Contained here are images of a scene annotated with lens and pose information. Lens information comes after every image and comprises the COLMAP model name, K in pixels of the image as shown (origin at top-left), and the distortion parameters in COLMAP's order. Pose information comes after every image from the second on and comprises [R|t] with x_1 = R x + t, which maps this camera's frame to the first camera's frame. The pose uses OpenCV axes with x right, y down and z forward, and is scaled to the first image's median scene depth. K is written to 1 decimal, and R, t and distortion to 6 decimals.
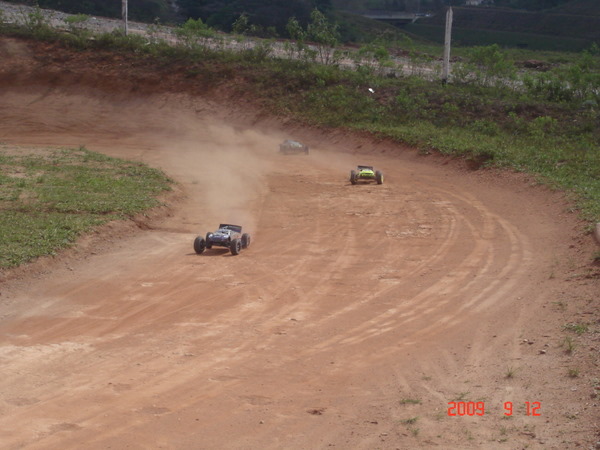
lens RADIAL K [[1634.0, 0, 300.0], [0, 1634.0, 225.0], [0, 0, 1]] dist [0.483237, -7.922023]
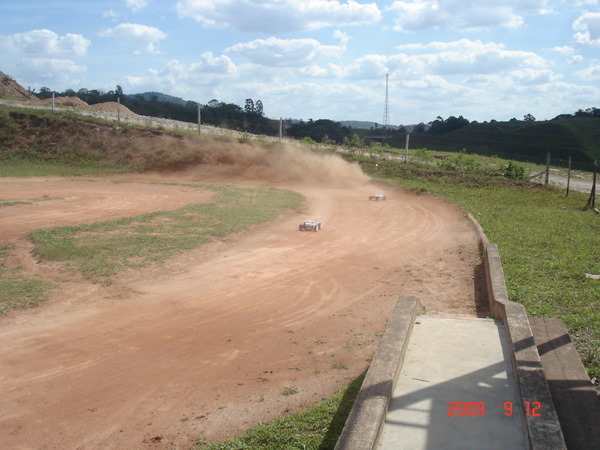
lens RADIAL K [[683.6, 0, 300.0], [0, 683.6, 225.0], [0, 0, 1]] dist [-0.036468, -0.199463]
pose [[0.998555, 0.019021, -0.050251, -0.026975], [-0.018890, 0.999817, 0.003079, 0.013507], [0.050300, -0.002125, 0.998732, -0.097424]]
